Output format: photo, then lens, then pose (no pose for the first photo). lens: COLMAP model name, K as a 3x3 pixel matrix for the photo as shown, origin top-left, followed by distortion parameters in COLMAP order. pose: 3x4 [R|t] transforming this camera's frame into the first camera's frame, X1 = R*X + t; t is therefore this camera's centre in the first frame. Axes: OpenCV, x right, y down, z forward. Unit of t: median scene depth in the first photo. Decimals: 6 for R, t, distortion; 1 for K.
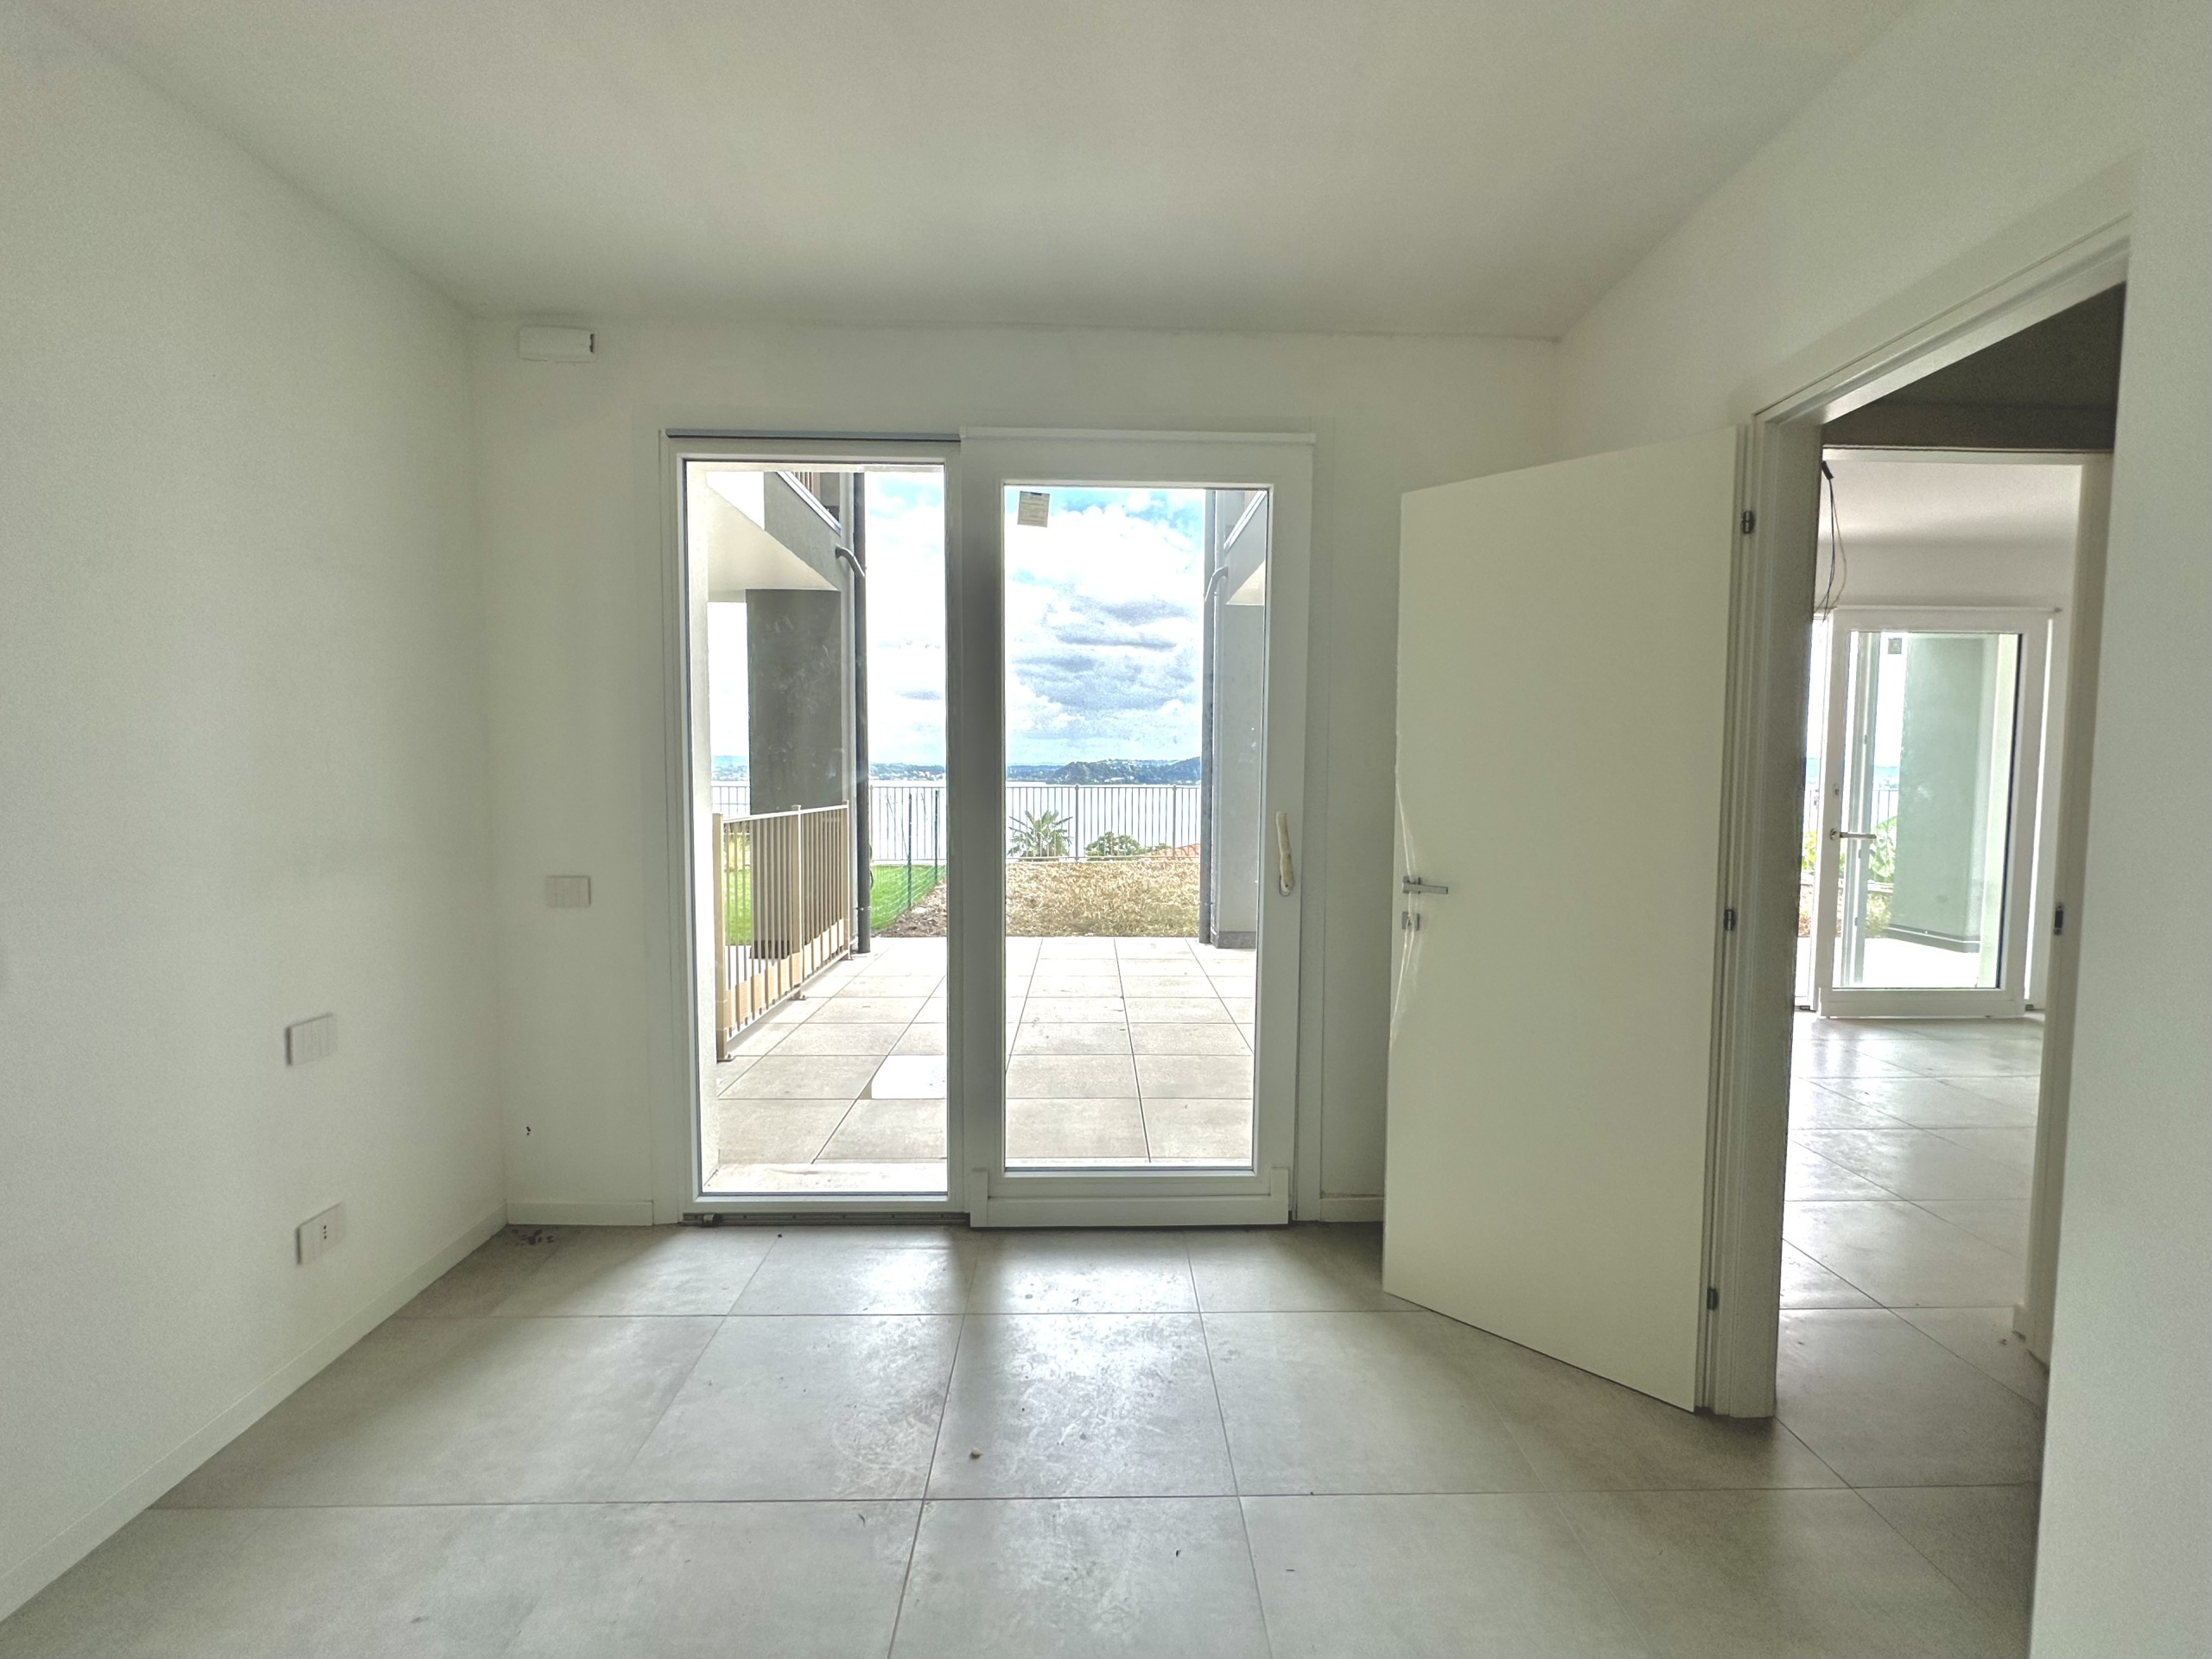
lens RADIAL K [[924.6, 0, 1113.9], [0, 924.6, 830.2], [0, 0, 1]] dist [-0.000531, 0.000355]
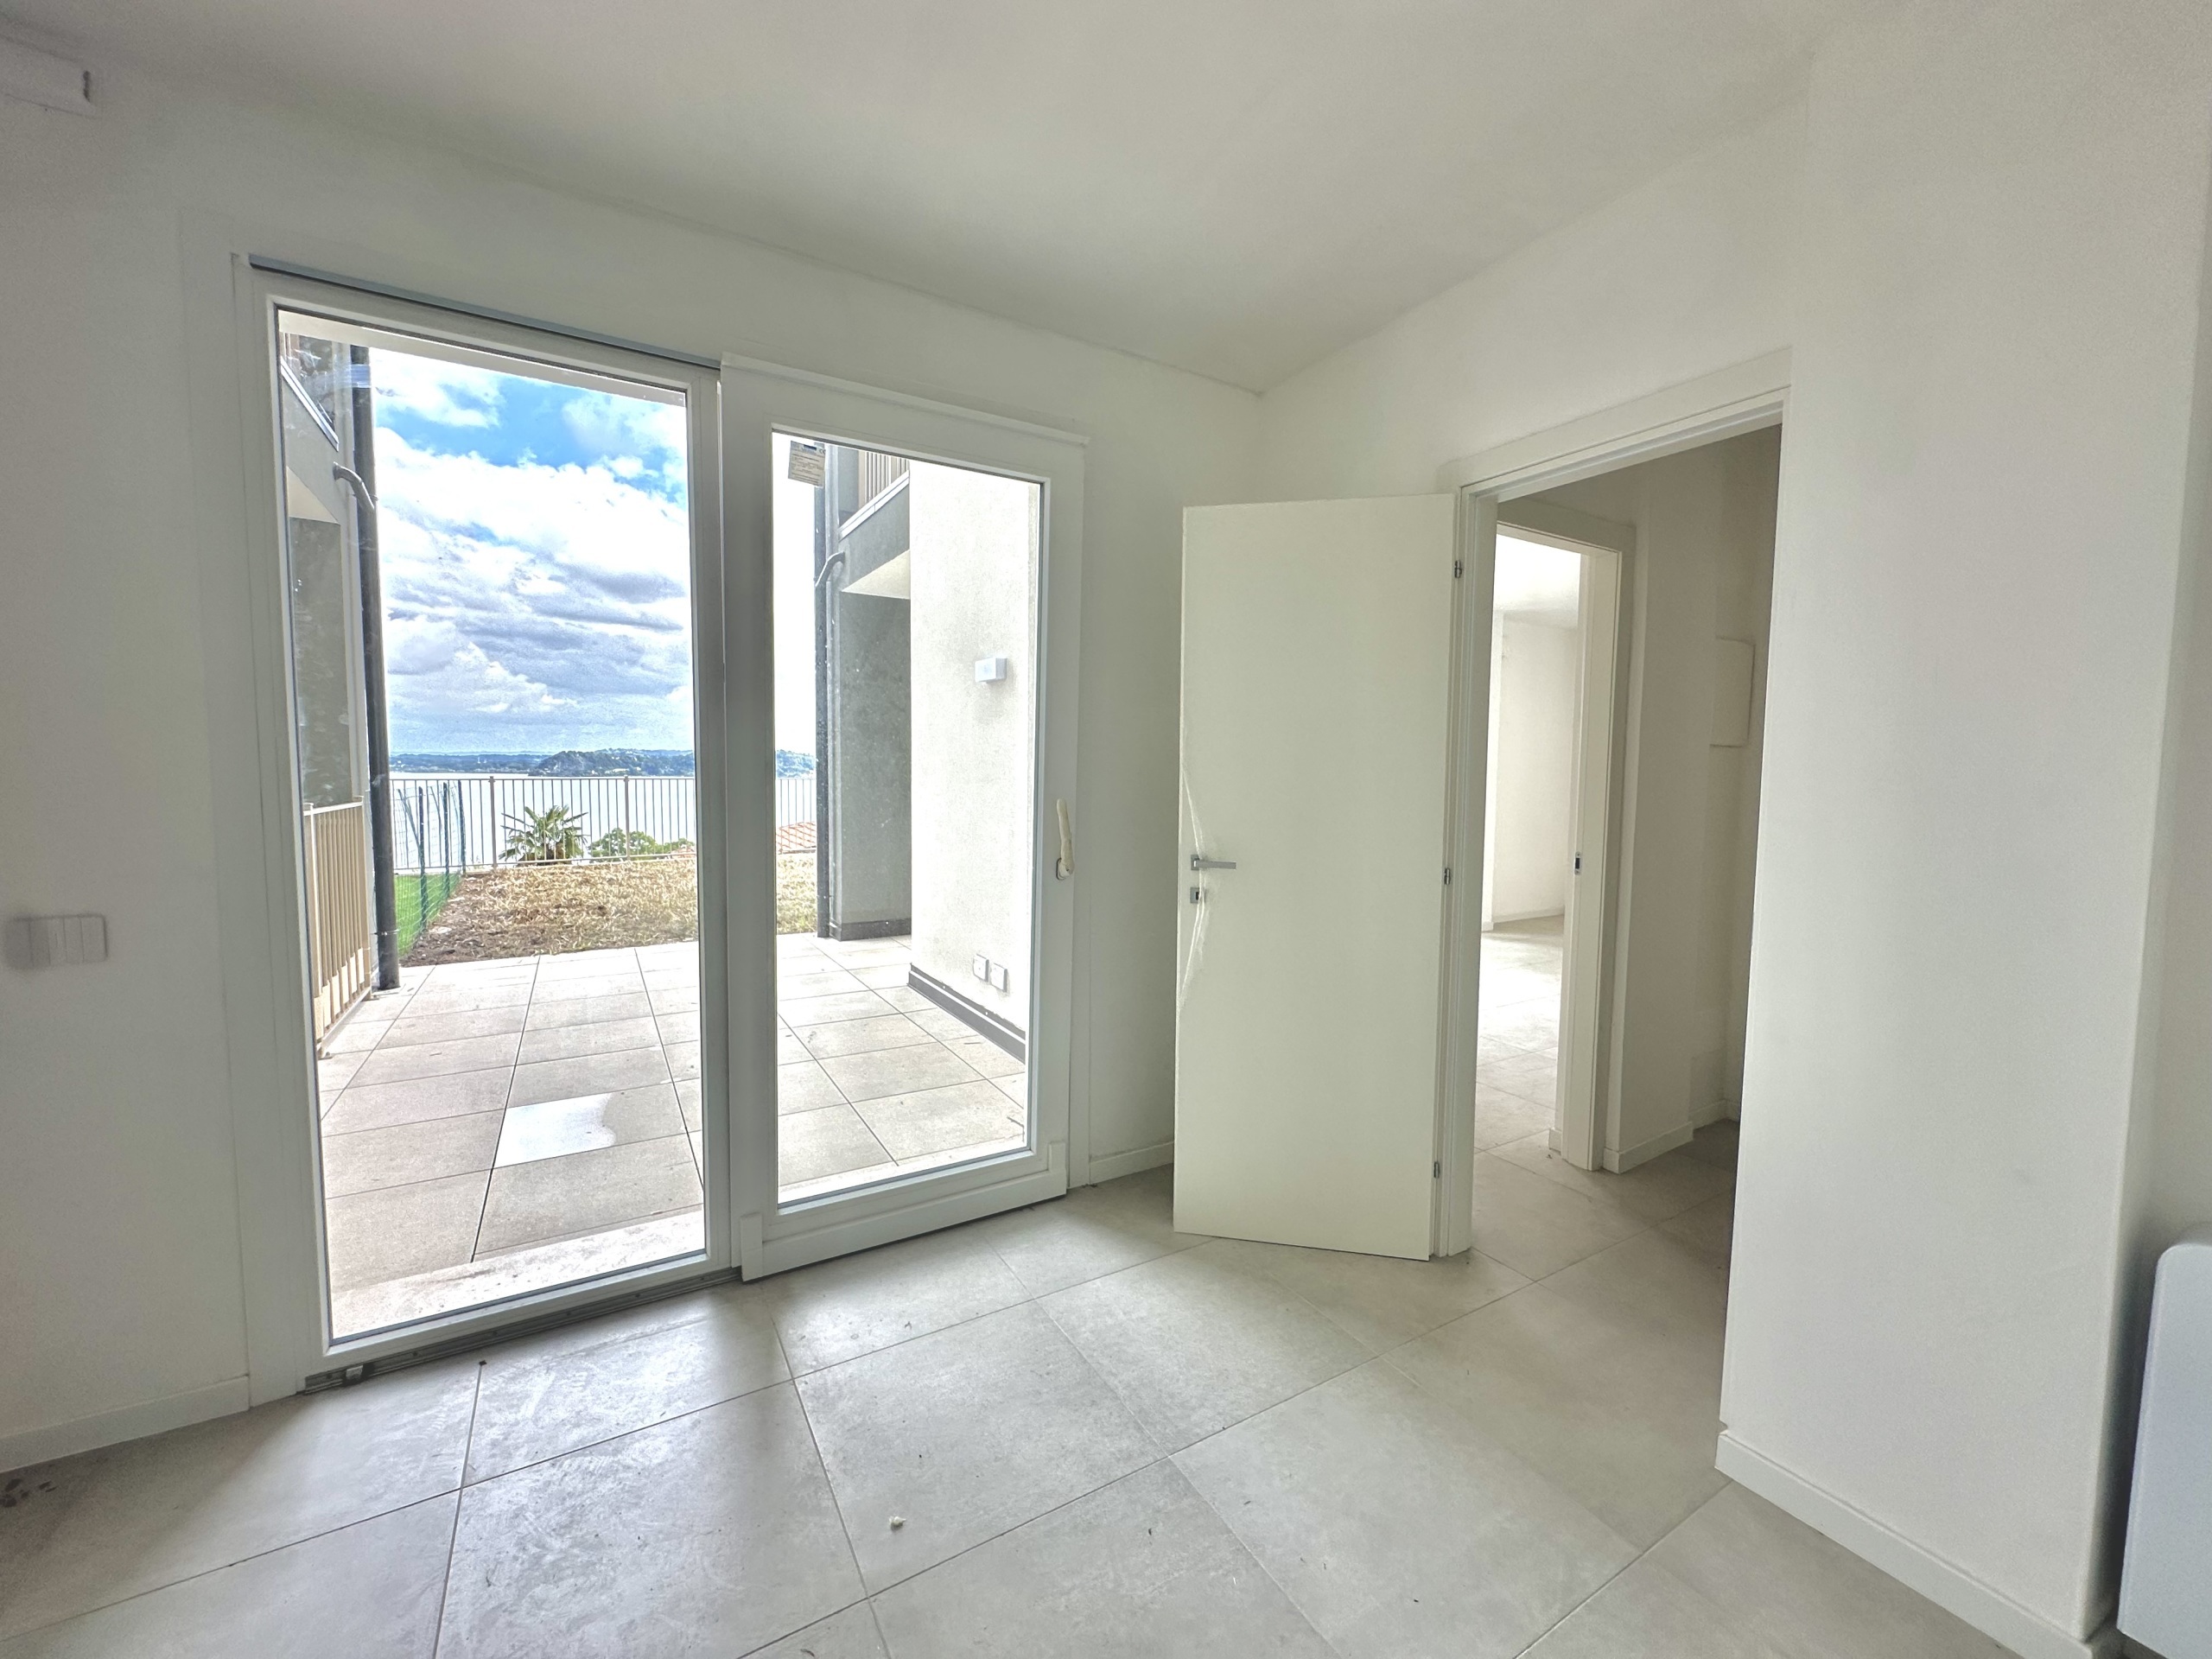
lens RADIAL K [[881.8, 0, 1113.2], [0, 881.8, 828.0], [0, 0, 1]] dist [0.001182, 0.000277]
pose [[0.871886, -0.030673, 0.488747, -0.239300], [0.025995, 0.999528, 0.016356, -0.001846], [-0.489018, -0.001555, 0.872272, 0.104276]]
